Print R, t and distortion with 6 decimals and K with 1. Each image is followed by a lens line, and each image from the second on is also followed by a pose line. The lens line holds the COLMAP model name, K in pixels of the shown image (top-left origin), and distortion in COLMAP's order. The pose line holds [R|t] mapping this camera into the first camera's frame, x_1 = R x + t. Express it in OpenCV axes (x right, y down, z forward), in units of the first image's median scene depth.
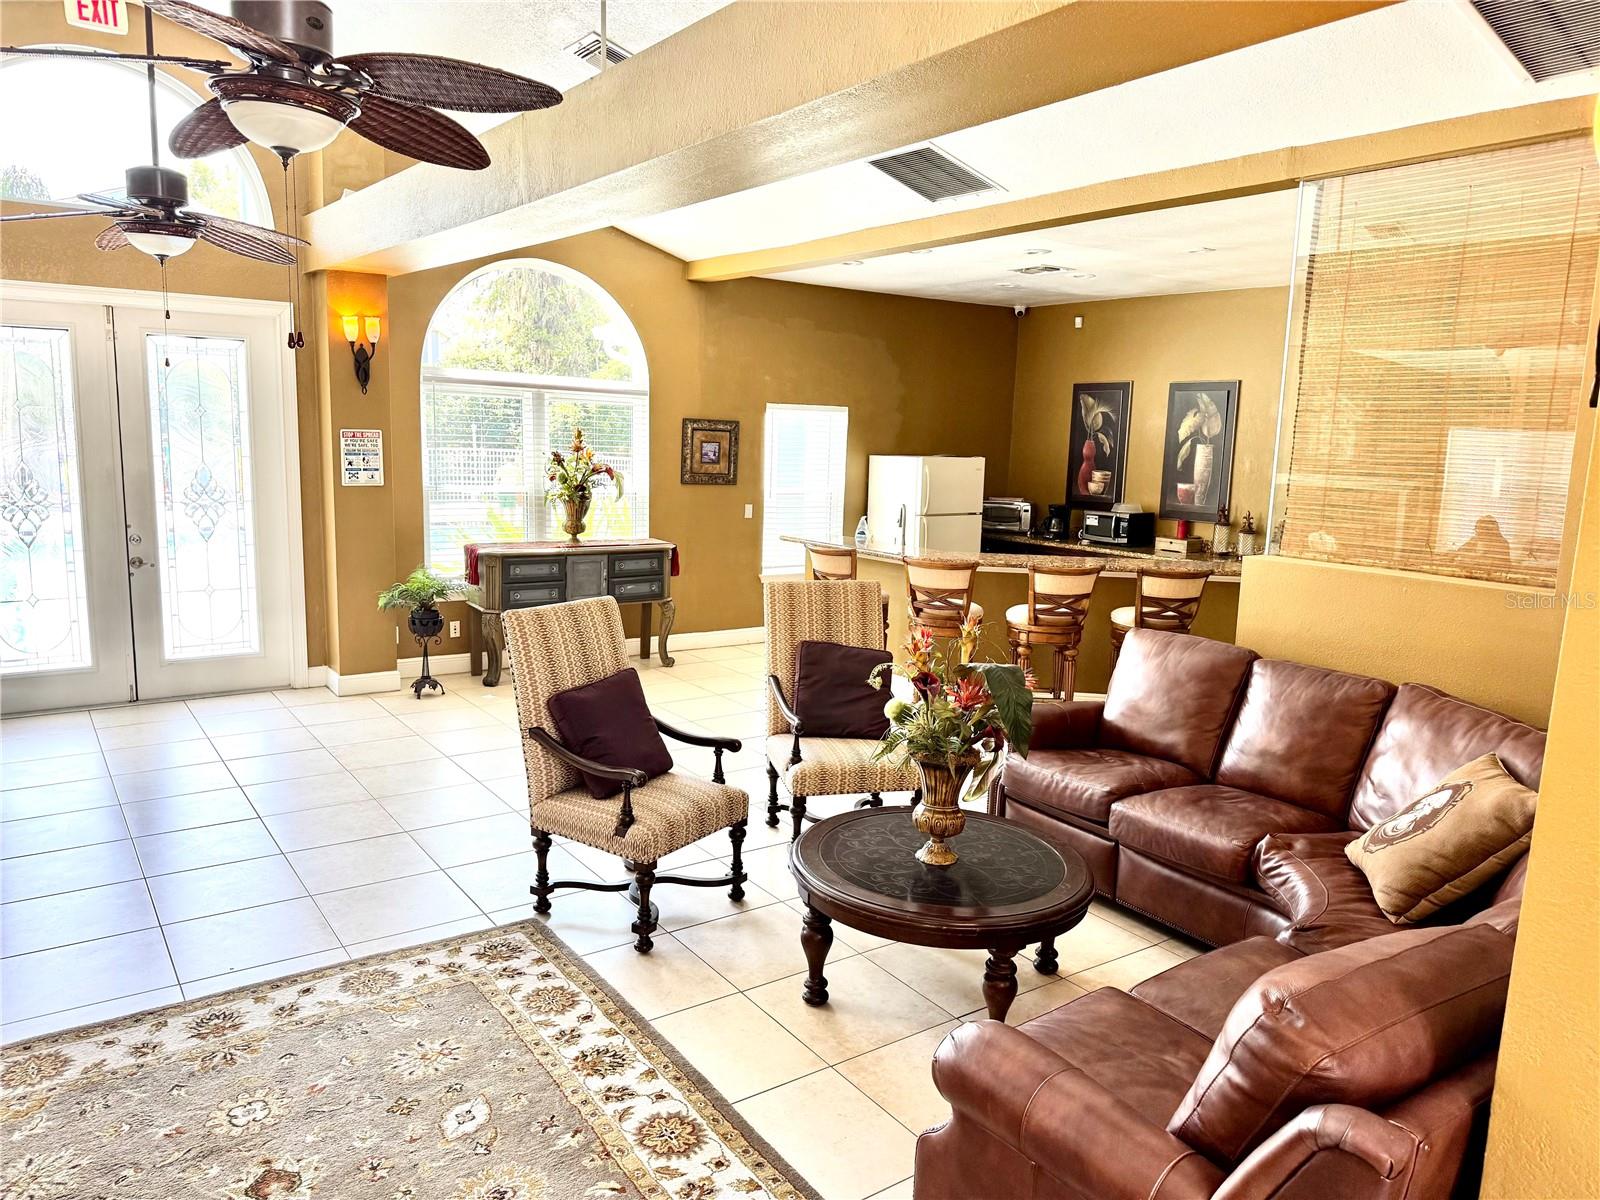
lens RADIAL K [[1107.7, 0, 800.0], [0, 1107.7, 600.0], [0, 0, 1]] dist [0.117120, -0.154411]
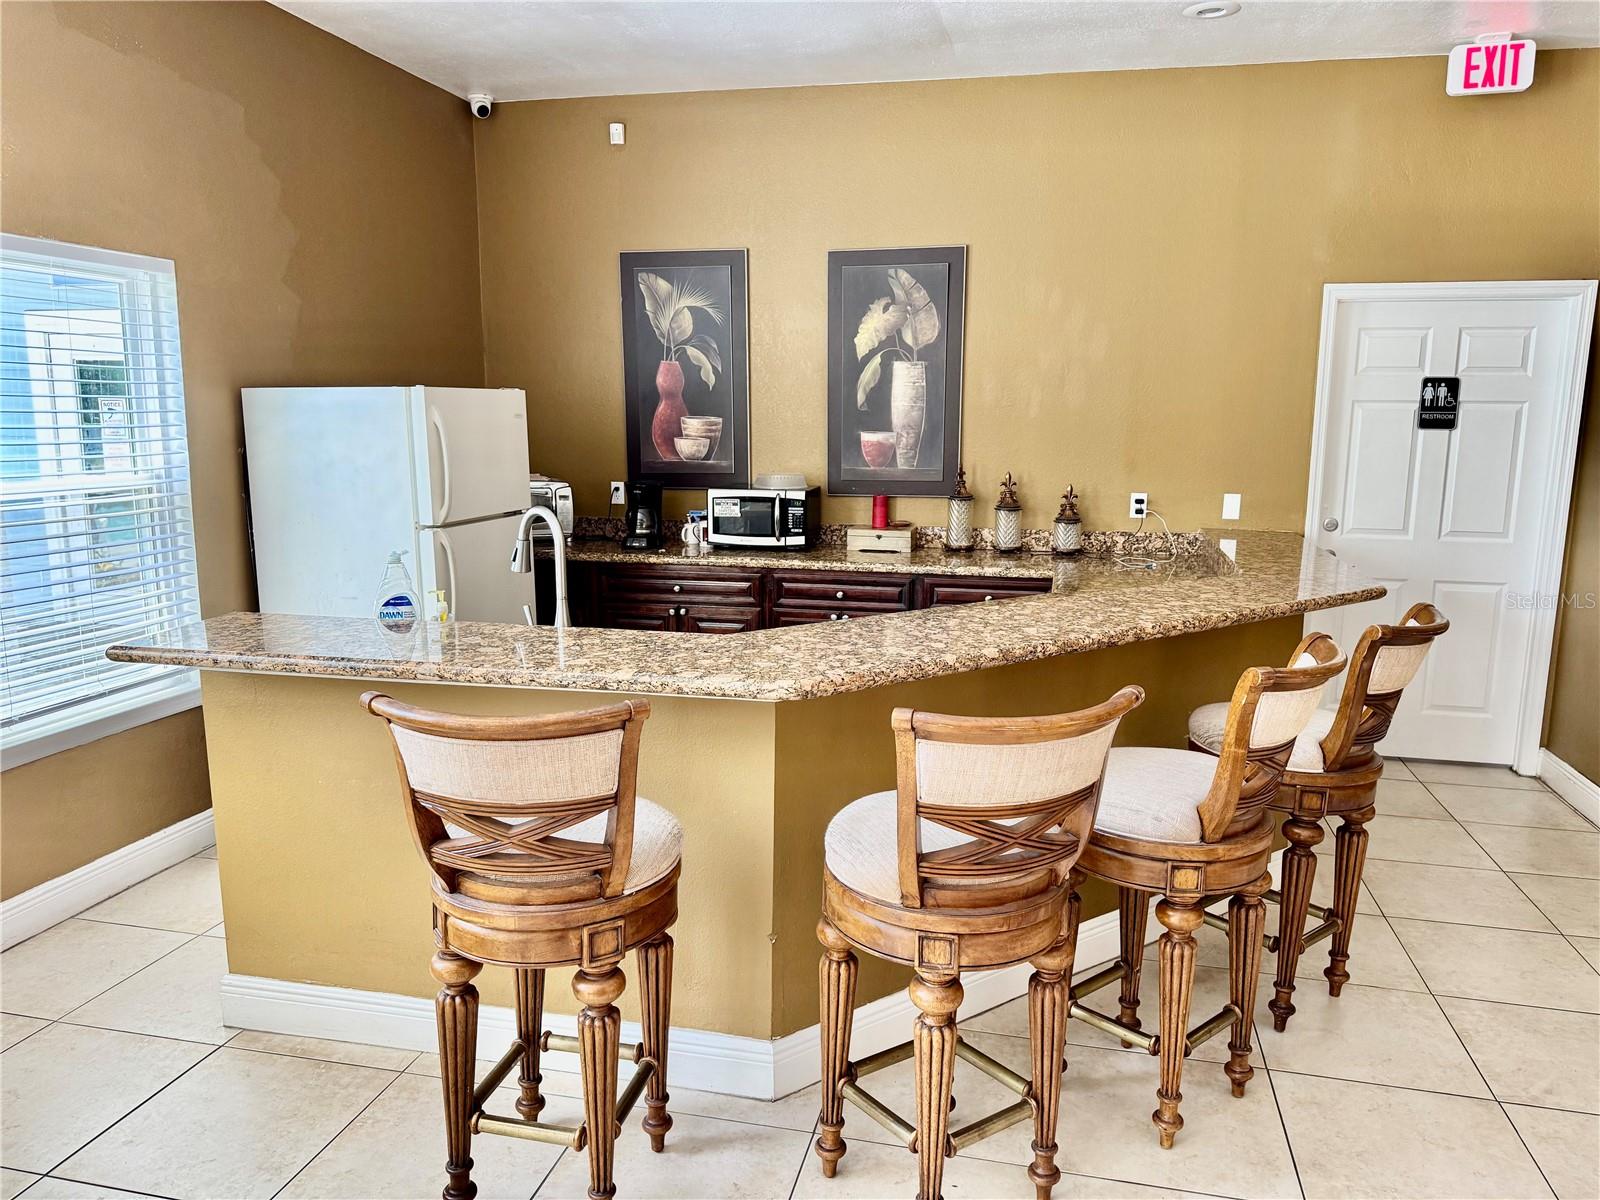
lens RADIAL K [[1107.7, 0, 800.0], [0, 1107.7, 600.0], [0, 0, 1]] dist [0.117120, -0.154411]
pose [[0.752648, -0.137550, 0.643896, -0.062522], [0.118174, 0.990276, 0.073411, -0.064172], [-0.647732, 0.020839, 0.761584, 0.587803]]
